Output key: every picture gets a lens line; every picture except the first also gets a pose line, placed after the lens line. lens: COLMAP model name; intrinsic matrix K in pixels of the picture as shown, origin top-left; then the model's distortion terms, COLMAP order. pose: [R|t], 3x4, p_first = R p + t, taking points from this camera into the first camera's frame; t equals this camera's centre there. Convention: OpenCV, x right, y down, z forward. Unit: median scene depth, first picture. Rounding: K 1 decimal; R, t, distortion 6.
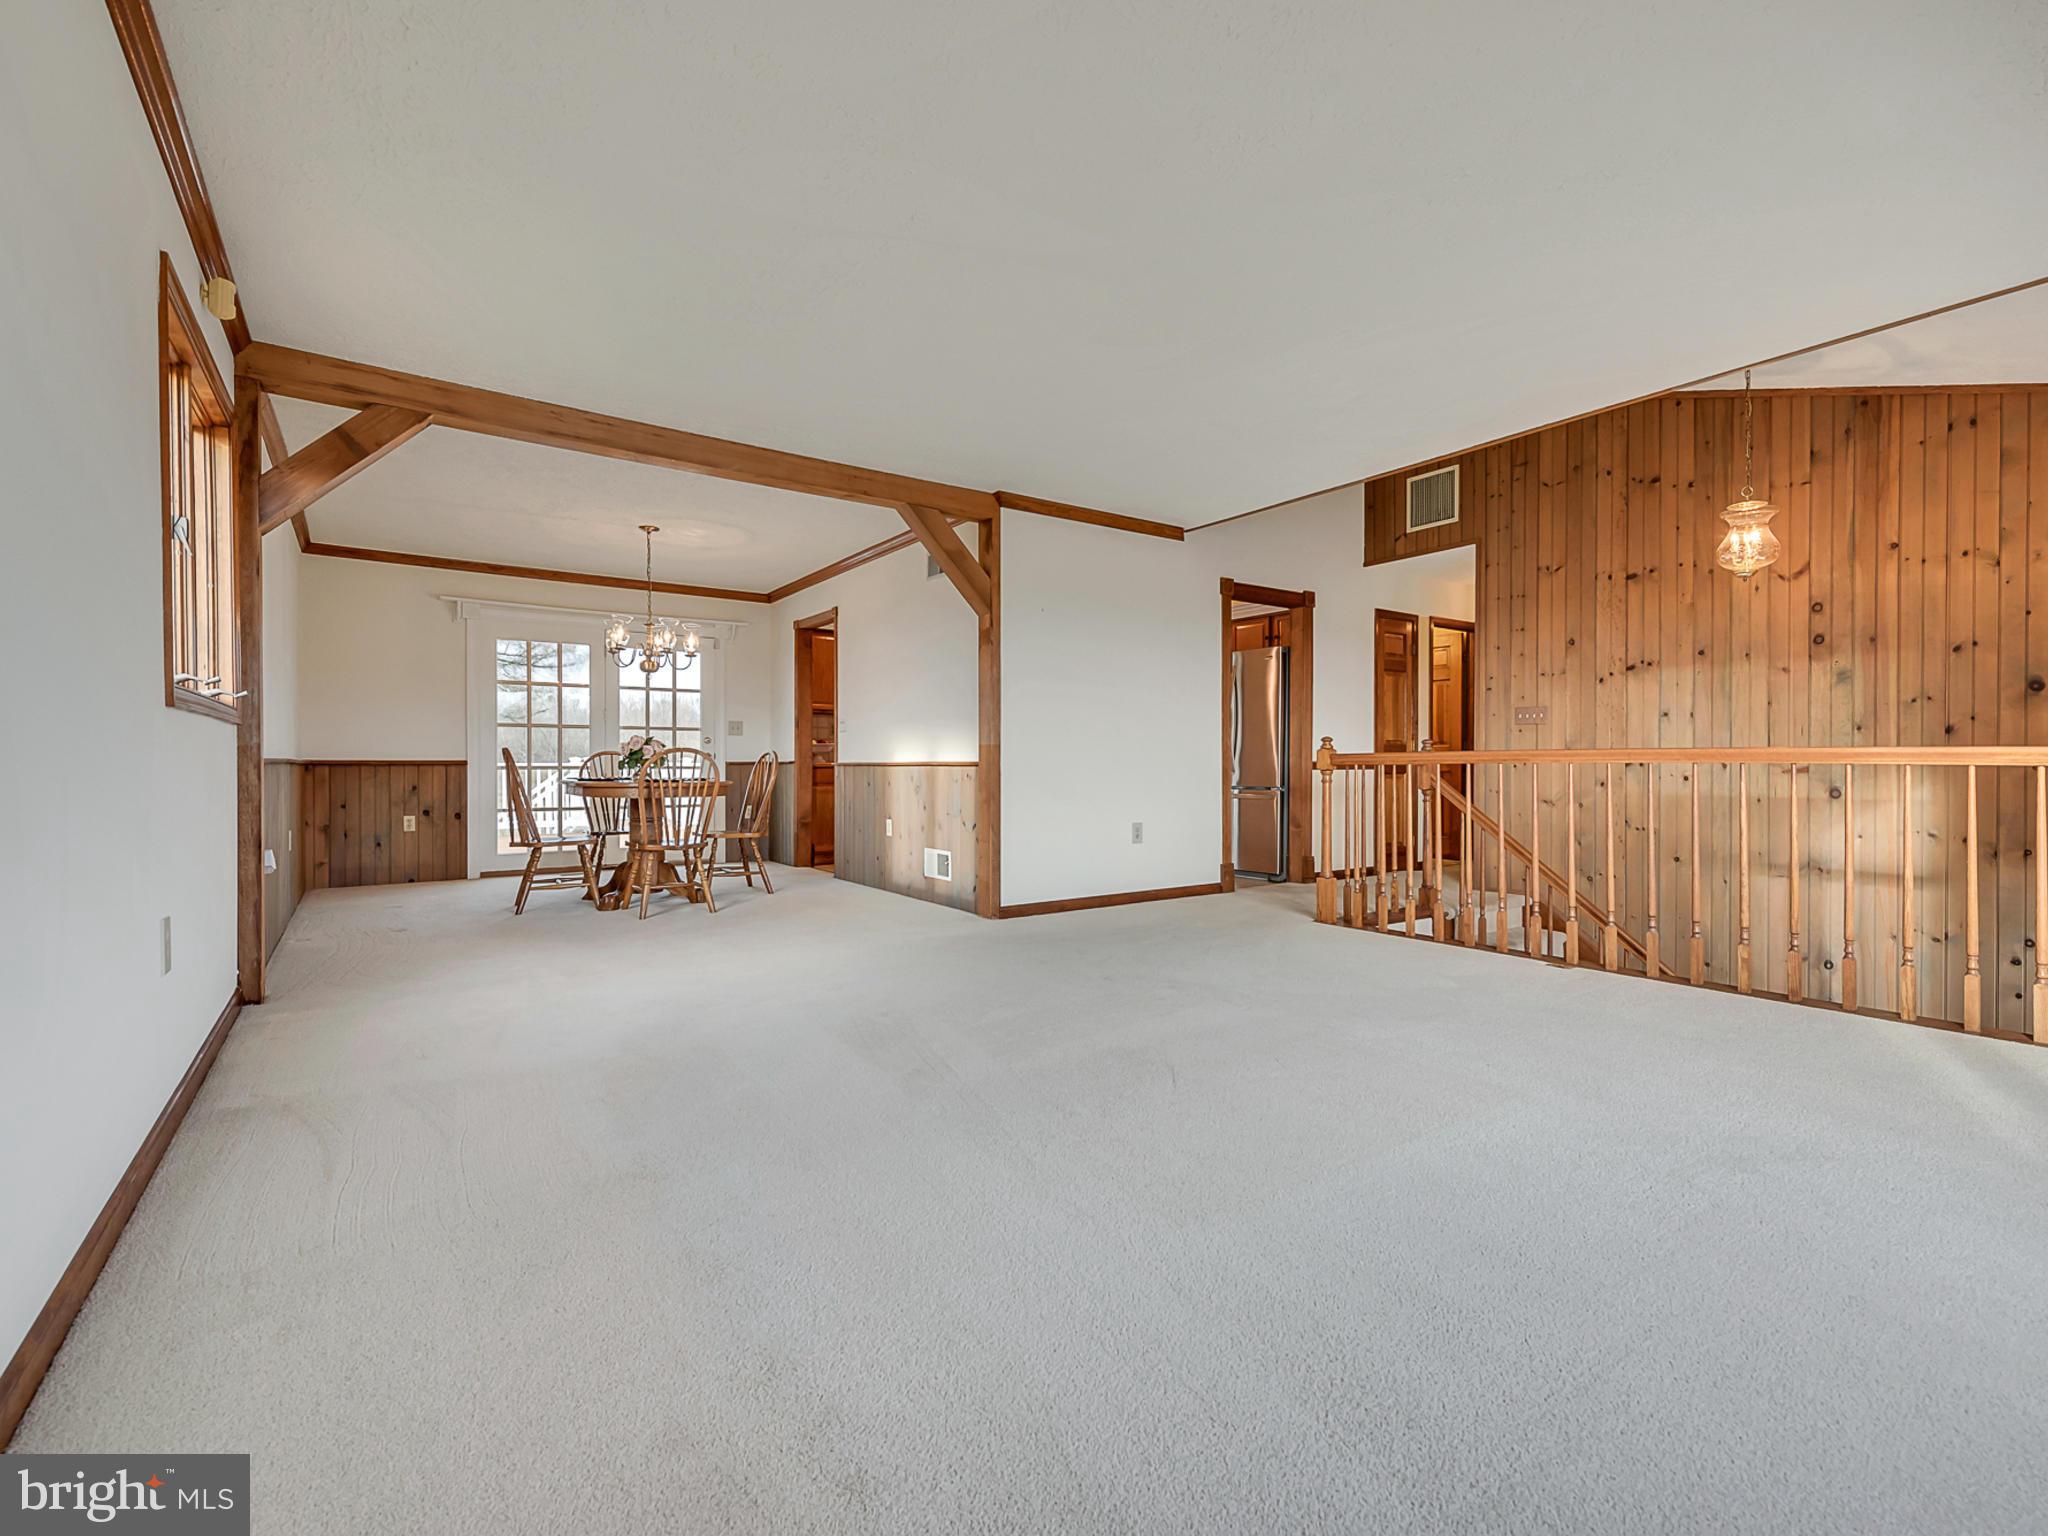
lens RADIAL K [[916.0, 0, 1024.0], [0, 916.0, 768.0], [0, 0, 1]] dist [-0.000485, -0.000221]
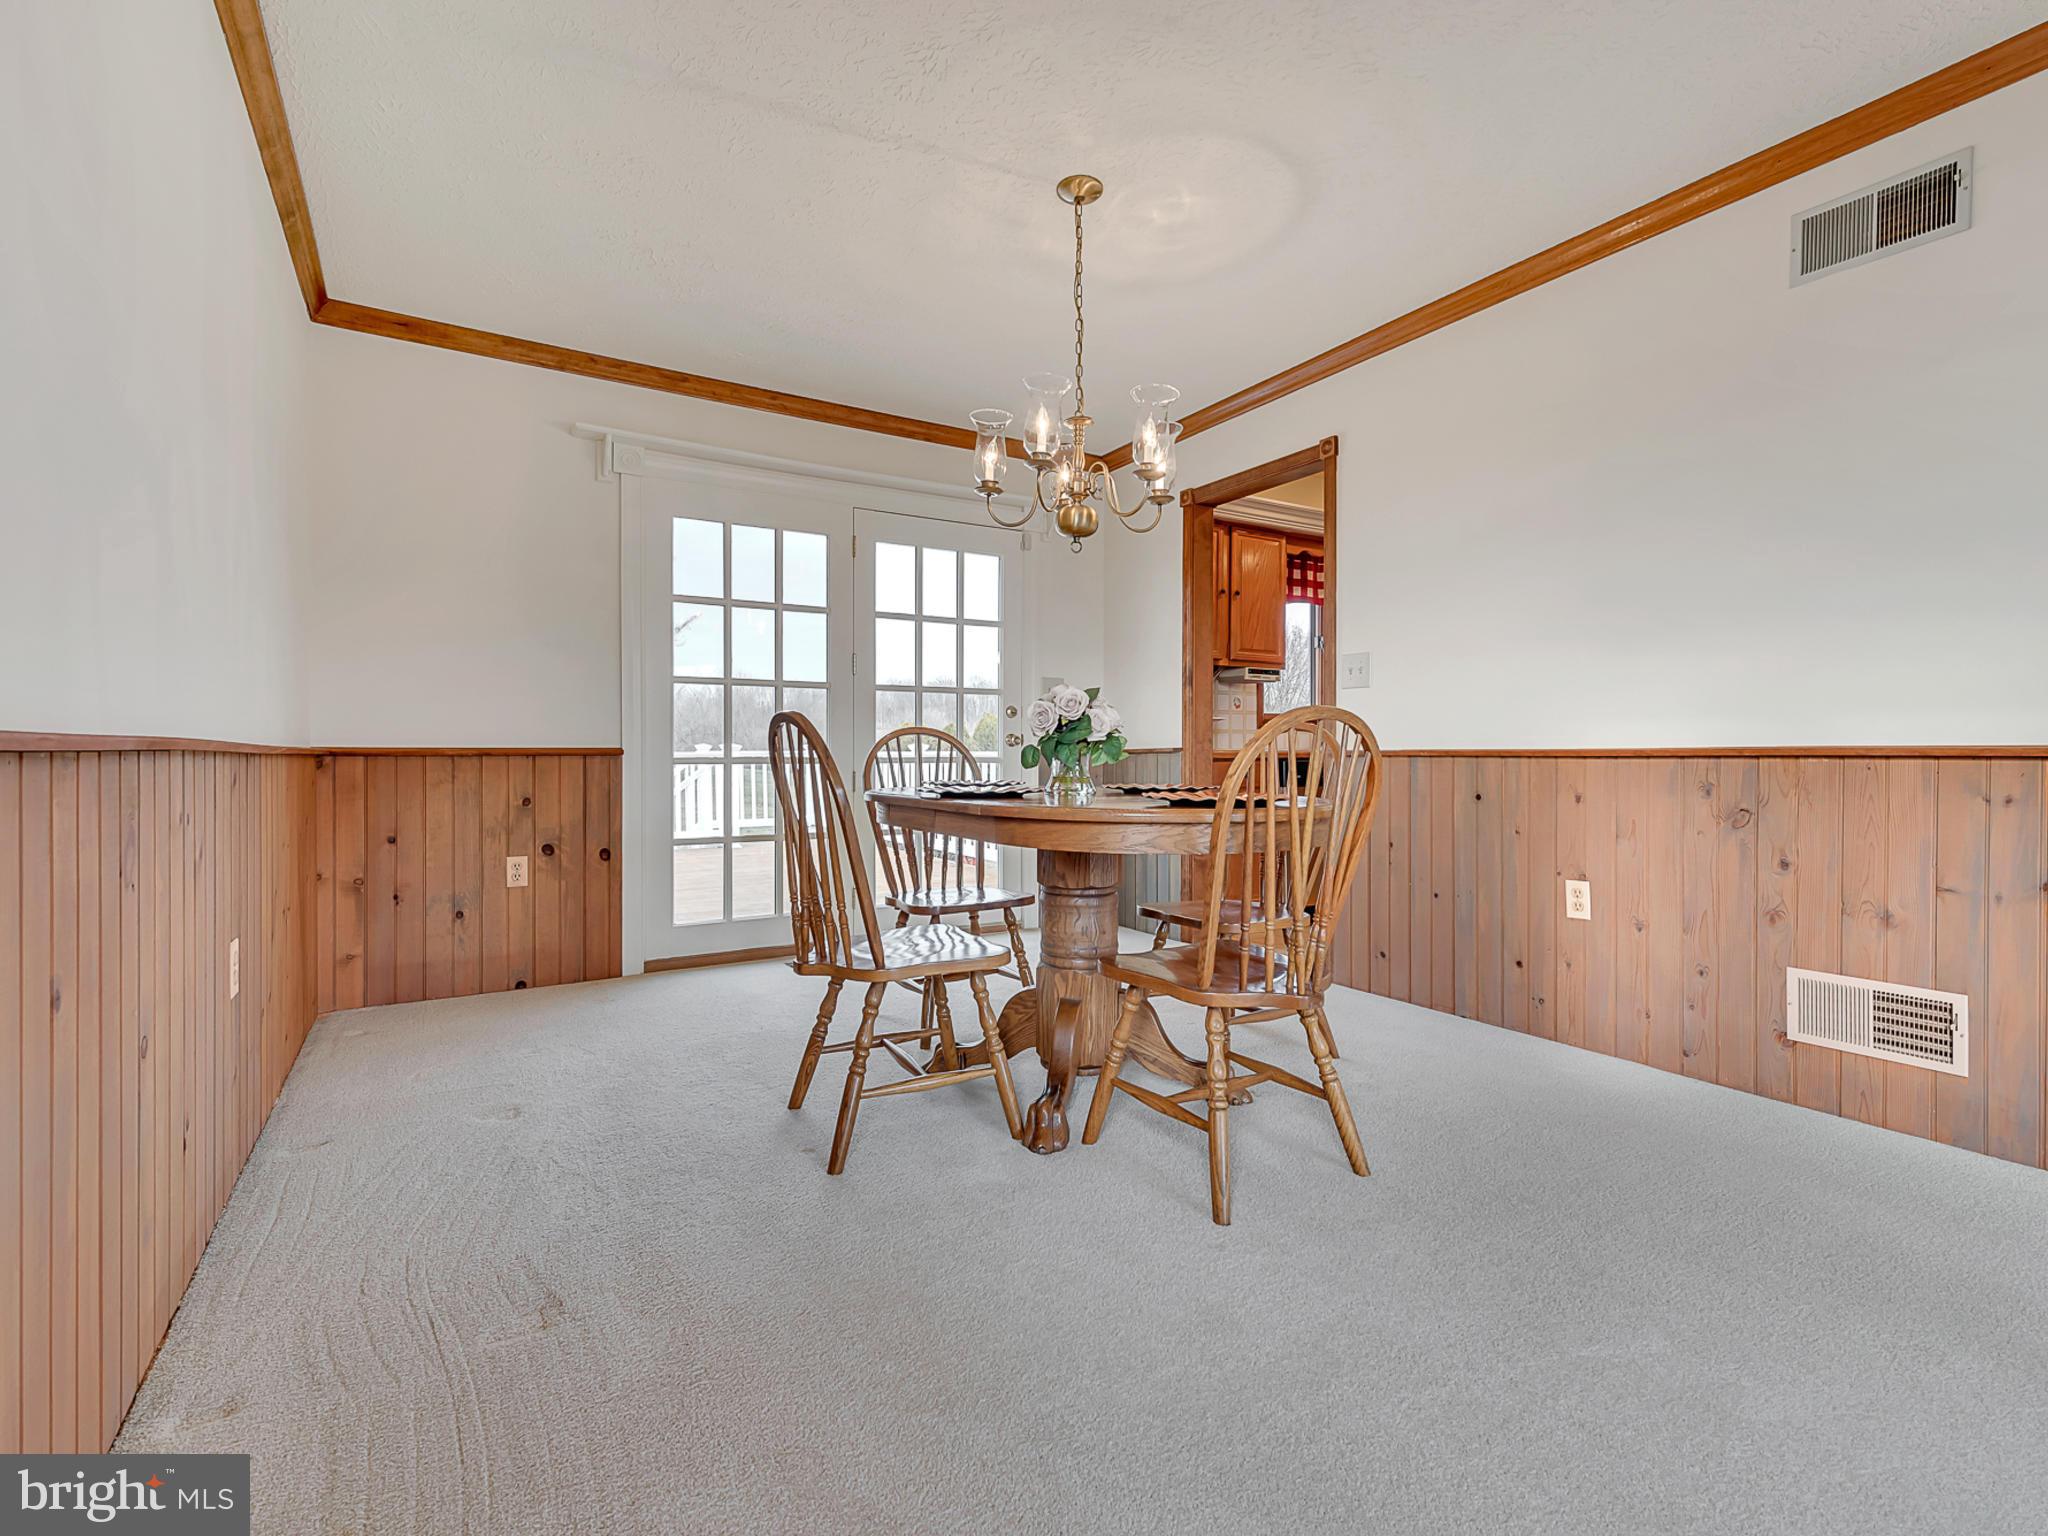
lens RADIAL K [[926.0, 0, 1025.4], [0, 926.0, 752.3], [0, 0, 1]] dist [-0.013932, 0.000016]
pose [[0.997808, -0.001276, -0.066168, -0.356252], [0.001191, 0.999998, -0.001328, -0.004427], [0.066169, 0.001247, 0.997808, 0.509015]]
